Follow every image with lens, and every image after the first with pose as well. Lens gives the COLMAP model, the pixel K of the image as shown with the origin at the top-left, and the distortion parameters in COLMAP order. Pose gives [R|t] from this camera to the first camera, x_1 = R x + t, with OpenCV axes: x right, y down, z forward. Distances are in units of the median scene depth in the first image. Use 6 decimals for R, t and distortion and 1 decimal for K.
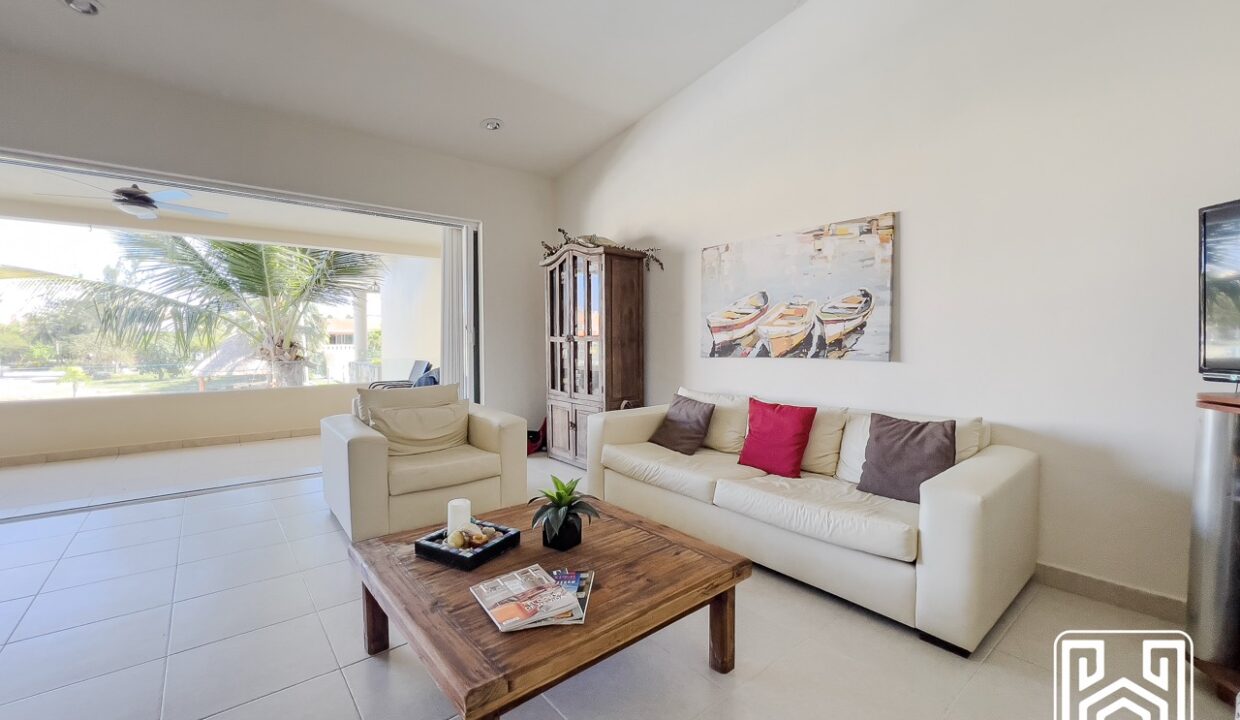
lens RADIAL K [[509.0, 0, 620.5], [0, 509.0, 352.7], [0, 0, 1]] dist [0.000061, 0.000125]
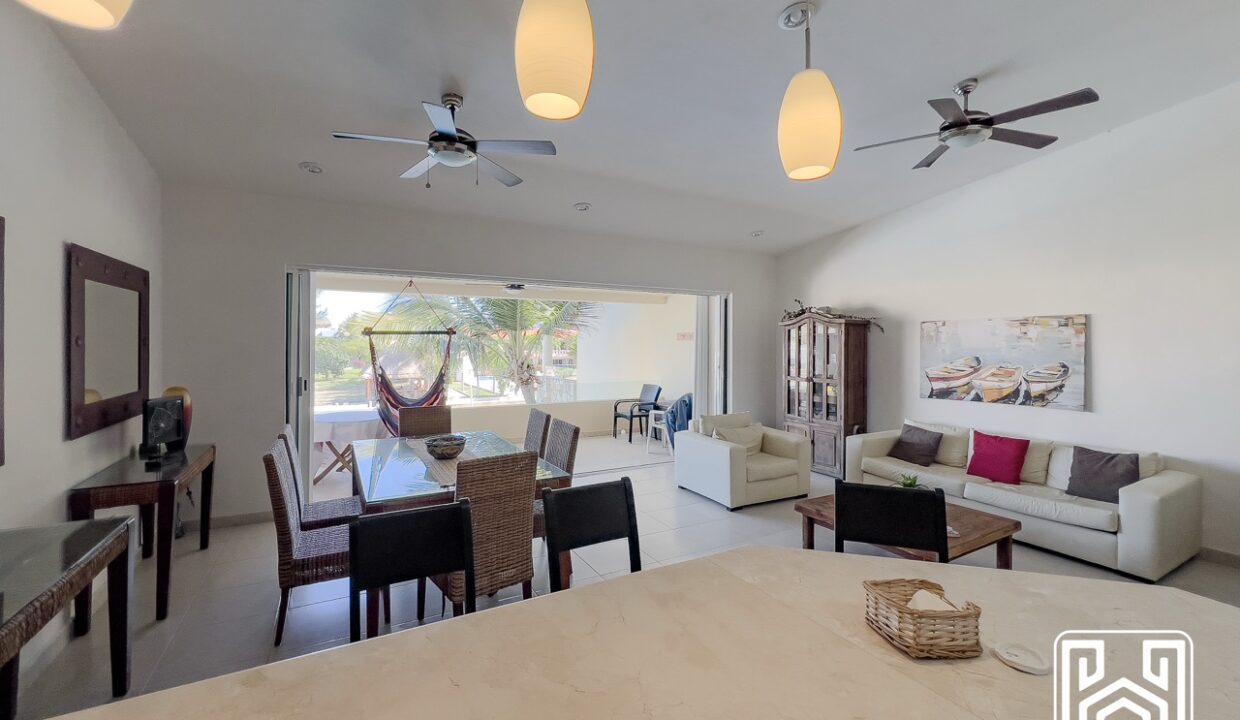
lens RADIAL K [[504.6, 0, 617.9], [0, 504.6, 343.2], [0, 0, 1]] dist [-0.000564, 0.000160]
pose [[0.981831, 0.004800, -0.189697, -0.502997], [-0.010481, 0.999526, -0.028954, -0.116688], [0.189468, 0.030416, 0.981416, -0.681258]]
